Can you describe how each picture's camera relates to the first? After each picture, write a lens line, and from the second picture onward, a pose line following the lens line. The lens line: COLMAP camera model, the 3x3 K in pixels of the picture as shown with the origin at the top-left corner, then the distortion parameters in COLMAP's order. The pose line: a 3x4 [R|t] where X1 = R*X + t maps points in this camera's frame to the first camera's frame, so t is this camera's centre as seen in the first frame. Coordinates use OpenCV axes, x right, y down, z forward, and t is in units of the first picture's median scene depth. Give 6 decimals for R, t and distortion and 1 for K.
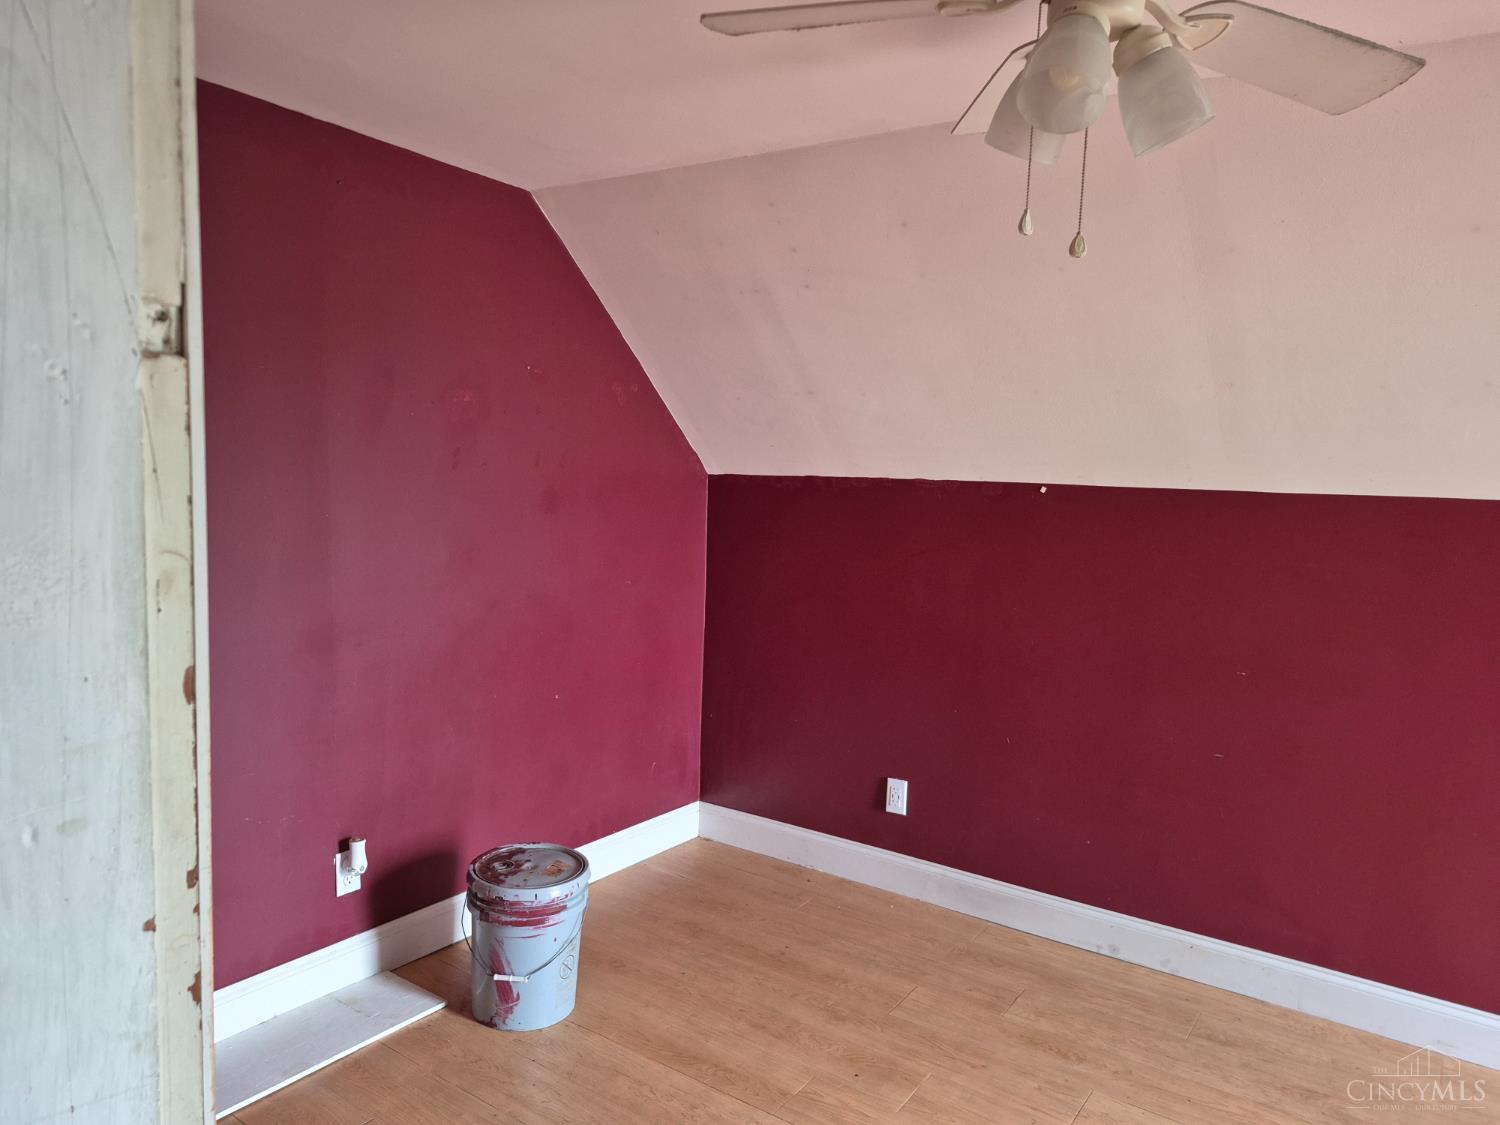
lens RADIAL K [[1037.6, 0, 740.0], [0, 1037.6, 554.9], [0, 0, 1]] dist [0.114503, -0.123453]
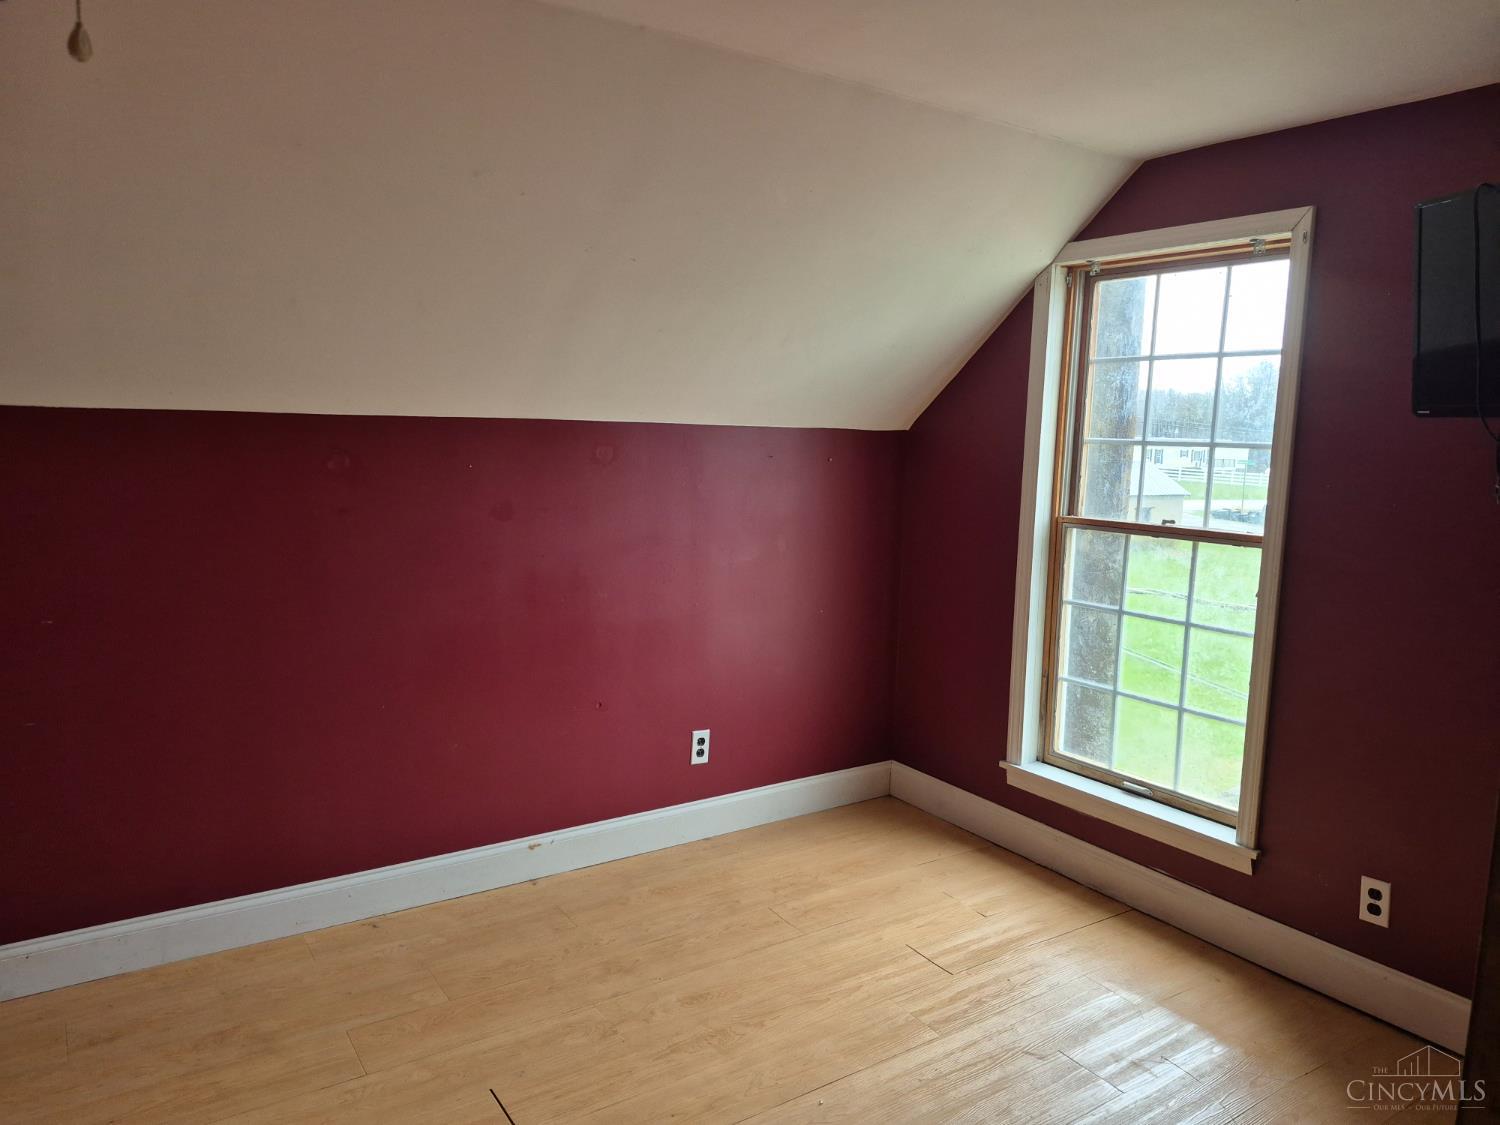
lens RADIAL K [[1050.4, 0, 750.0], [0, 1050.4, 562.5], [0, 0, 1]] dist [0.050351, -0.040199]
pose [[0.346955, -0.143143, 0.926894, -0.119301], [0.061032, 0.989636, 0.129986, -0.012042], [-0.935894, 0.011471, 0.352095, 0.190571]]
